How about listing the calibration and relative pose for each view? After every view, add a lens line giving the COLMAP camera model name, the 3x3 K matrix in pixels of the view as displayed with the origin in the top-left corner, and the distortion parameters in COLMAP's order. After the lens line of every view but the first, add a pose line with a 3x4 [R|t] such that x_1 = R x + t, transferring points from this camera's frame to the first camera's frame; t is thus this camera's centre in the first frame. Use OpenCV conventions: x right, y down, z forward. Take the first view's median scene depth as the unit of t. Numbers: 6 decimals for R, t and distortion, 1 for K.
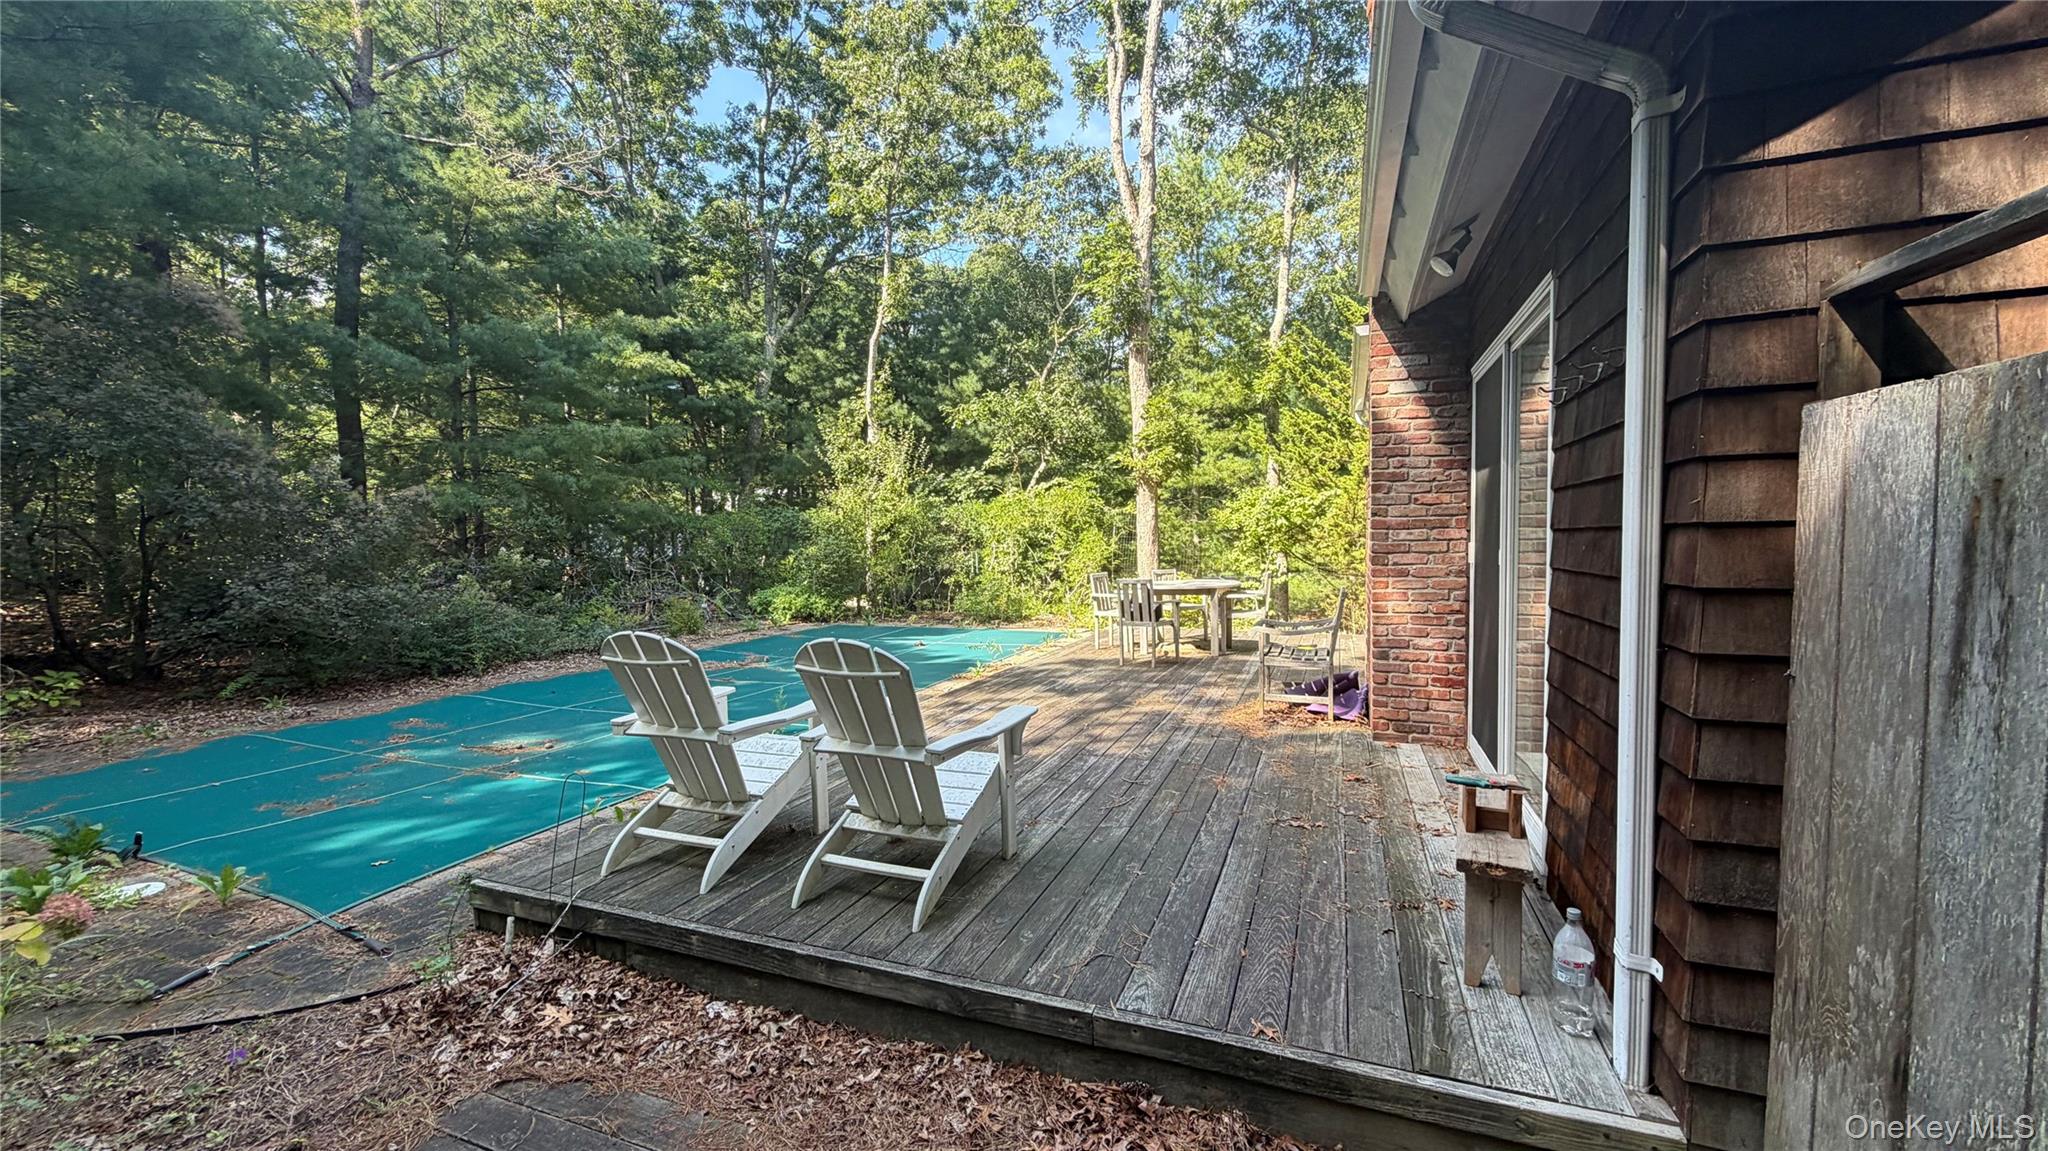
lens RADIAL K [[809.1, 0, 1024.0], [0, 809.1, 575.5], [0, 0, 1]] dist [-0.002751, -0.000246]
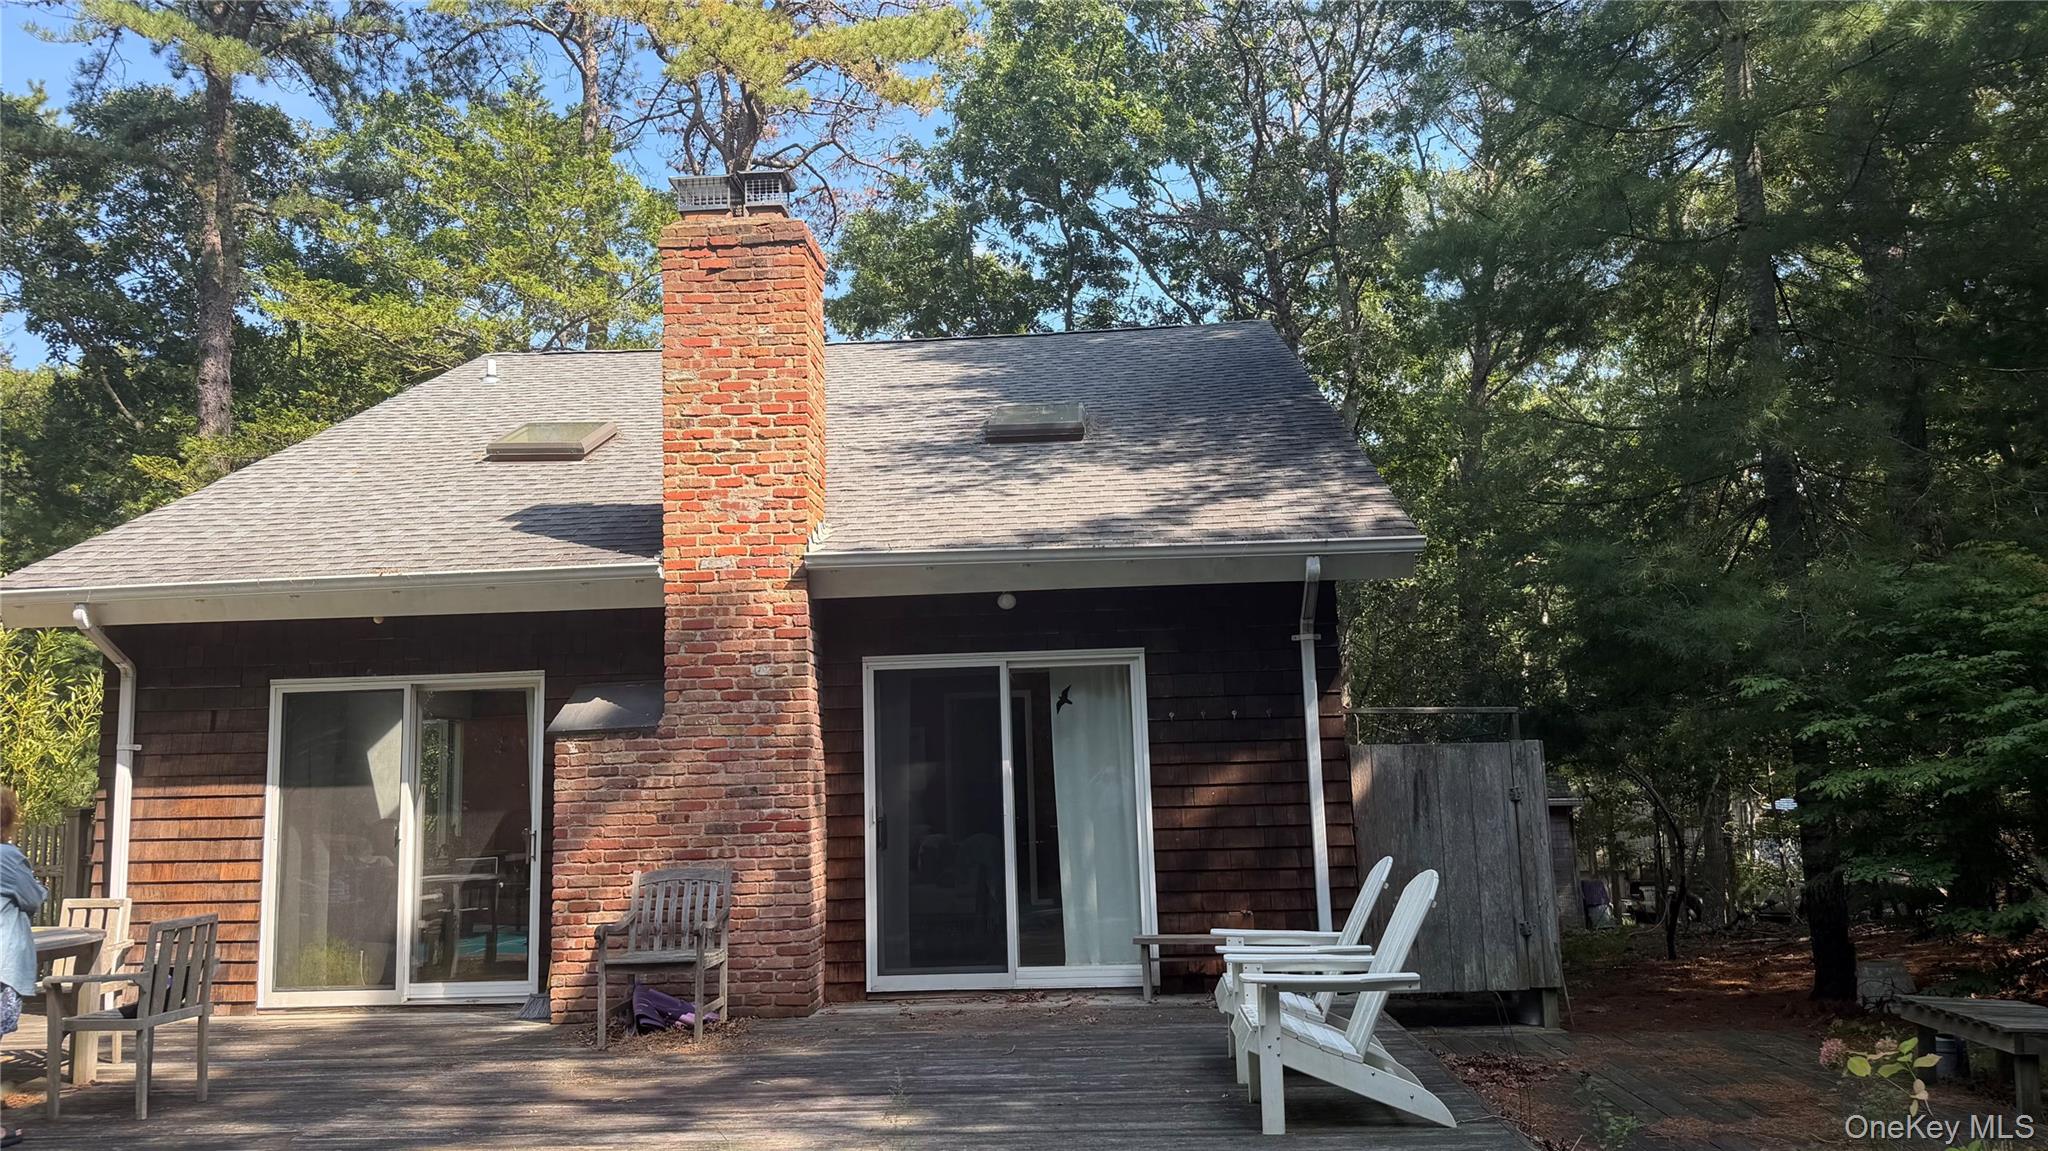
lens RADIAL K [[1424.2, 0, 1018.9], [0, 1424.2, 584.7], [0, 0, 1]] dist [0.109680, -0.160401]
pose [[-0.298909, 0.144443, 0.943287, -1.883674], [0.078796, 0.988839, -0.126449, -0.098331], [-0.951023, 0.036530, -0.306954, 1.782618]]
